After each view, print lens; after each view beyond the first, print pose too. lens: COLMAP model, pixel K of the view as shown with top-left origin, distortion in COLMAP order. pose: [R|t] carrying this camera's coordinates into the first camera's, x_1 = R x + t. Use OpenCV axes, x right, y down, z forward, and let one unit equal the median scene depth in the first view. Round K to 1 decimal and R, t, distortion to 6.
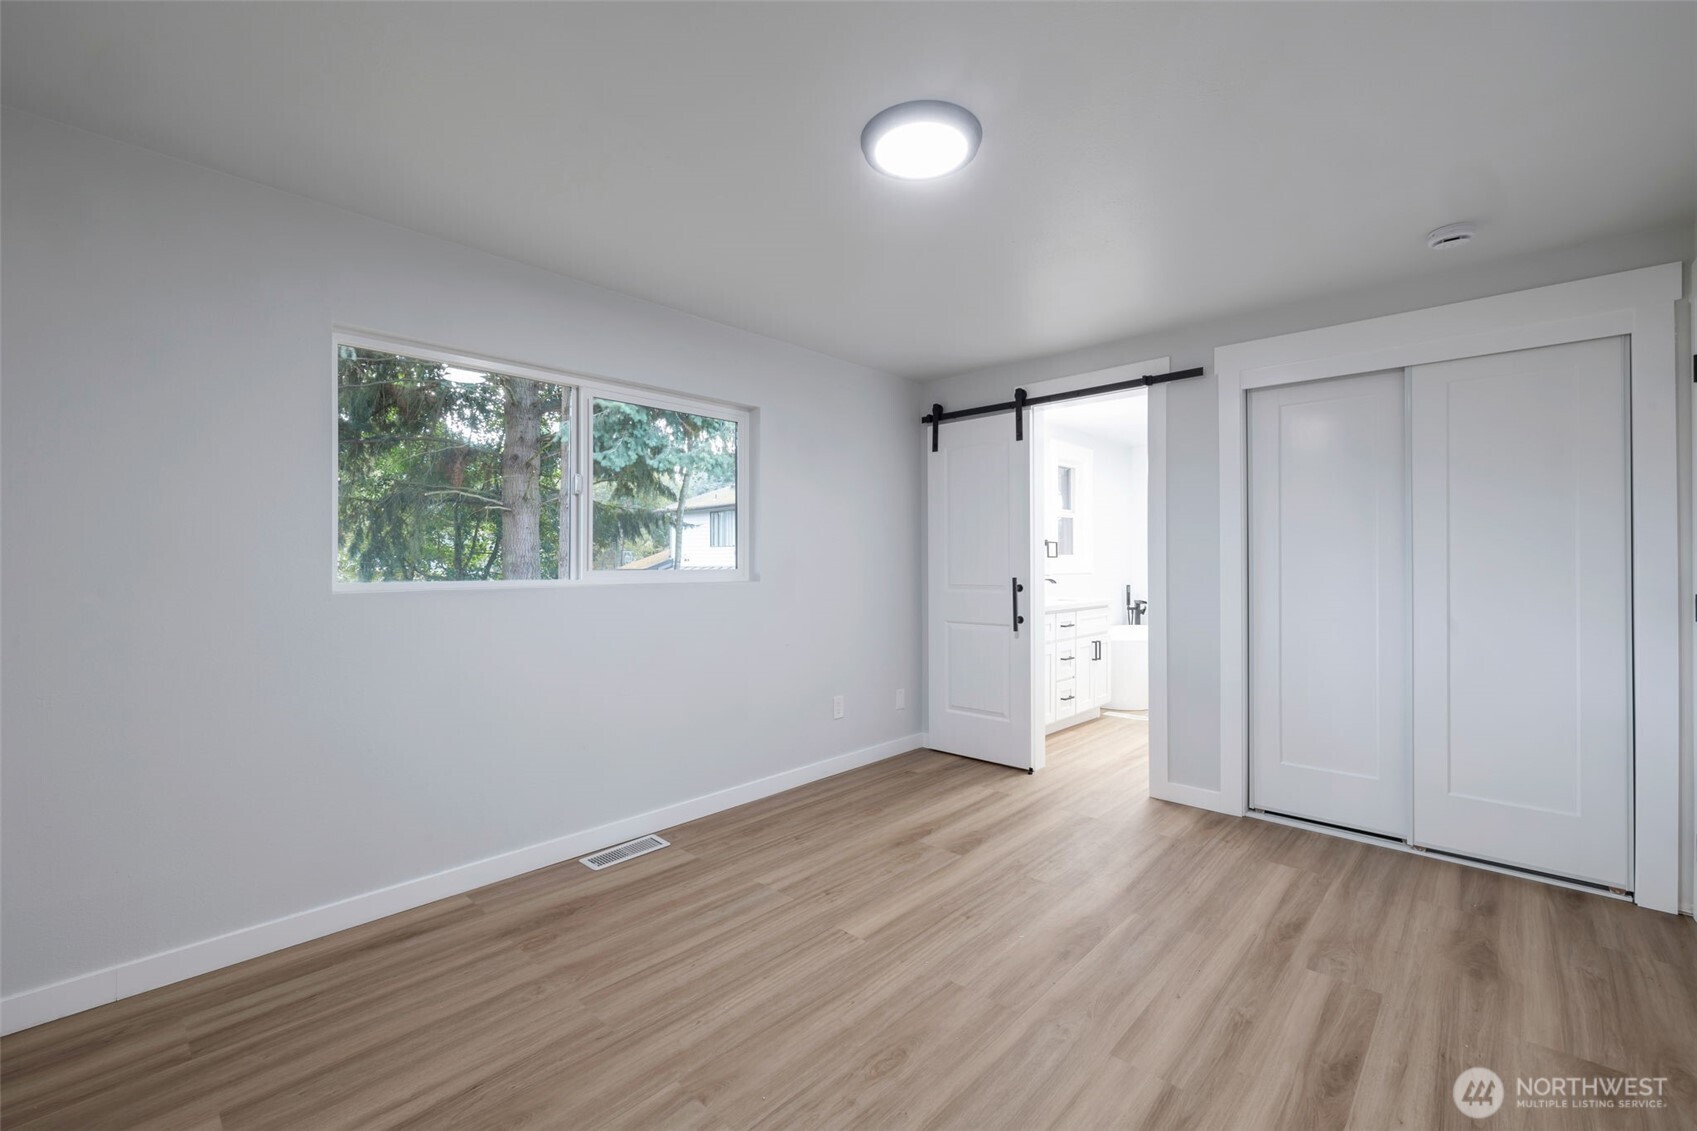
lens RADIAL K [[721.8, 0, 836.2], [0, 721.8, 565.4], [0, 0, 1]] dist [-0.009825, 0.000033]
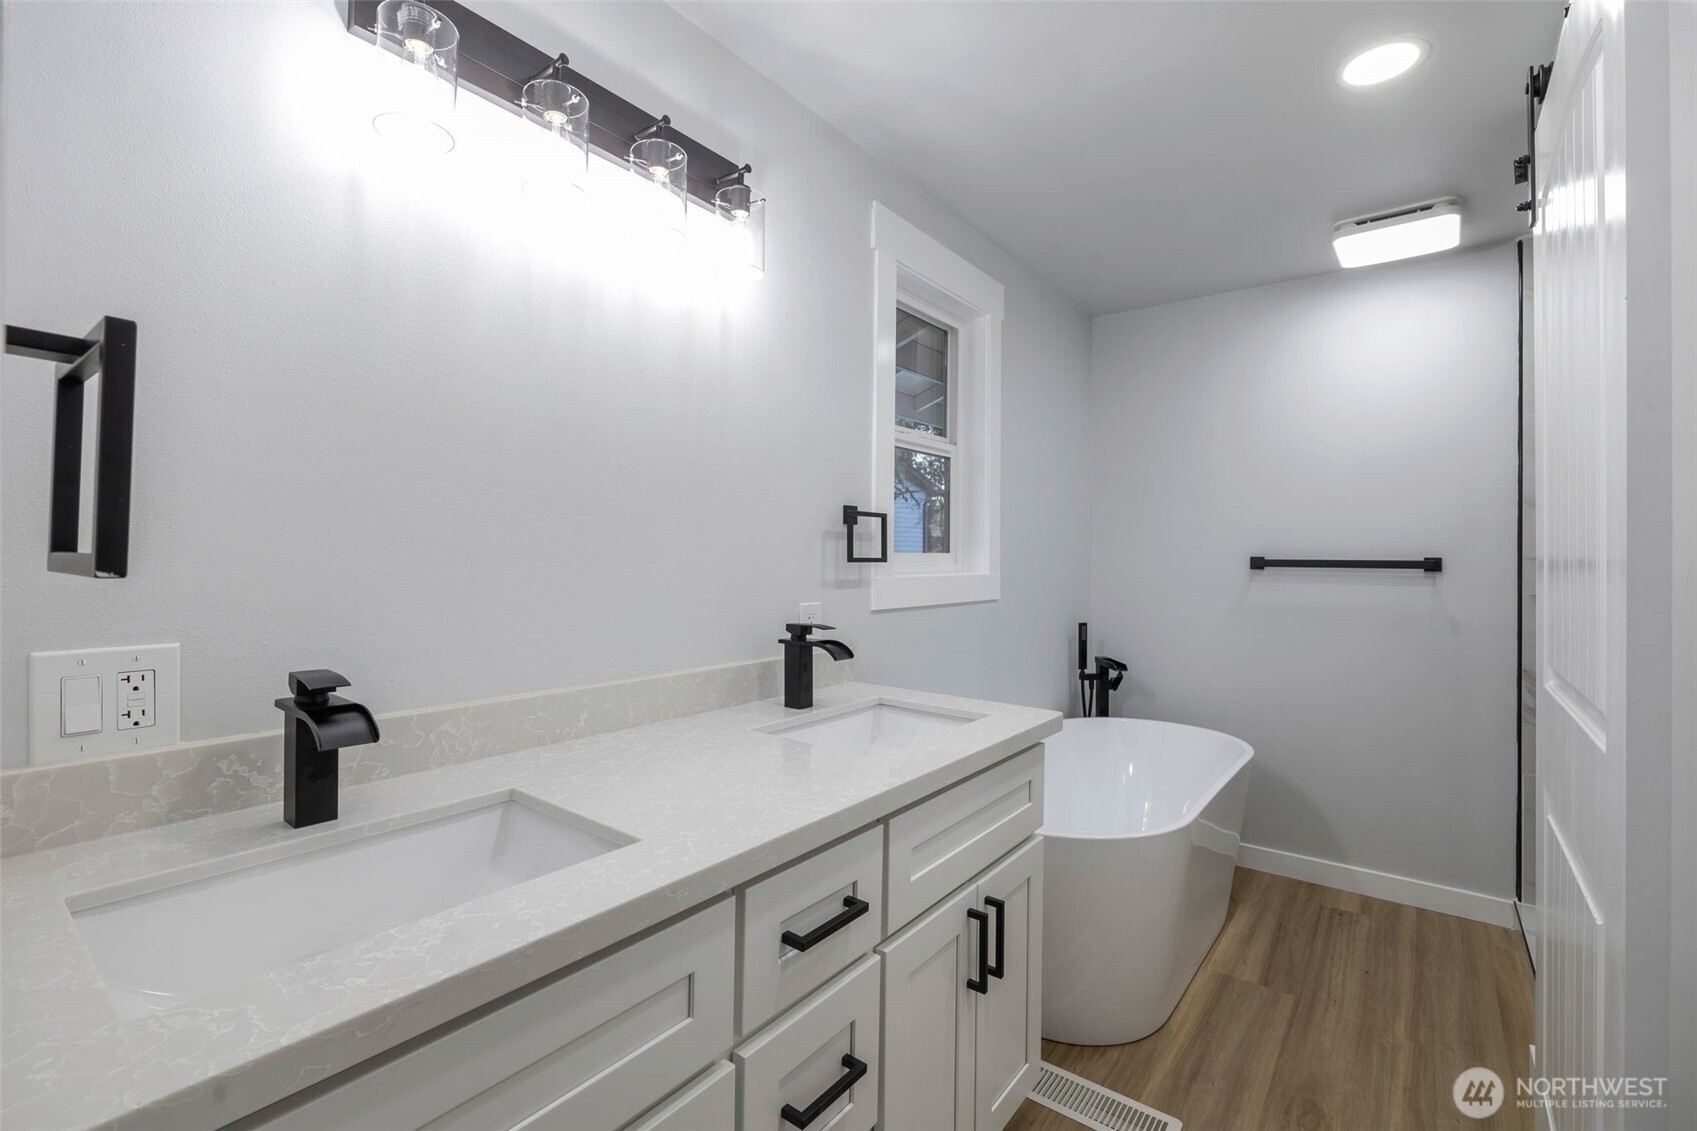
lens RADIAL K [[721.8, 0, 849.3], [0, 721.8, 555.7], [0, 0, 1]] dist [-0.009825, 0.000033]
pose [[0.995016, 0.018167, 0.098045, 0.221490], [-0.018410, 0.999829, 0.001577, -0.012365], [-0.098000, -0.003374, 0.995181, 0.581804]]
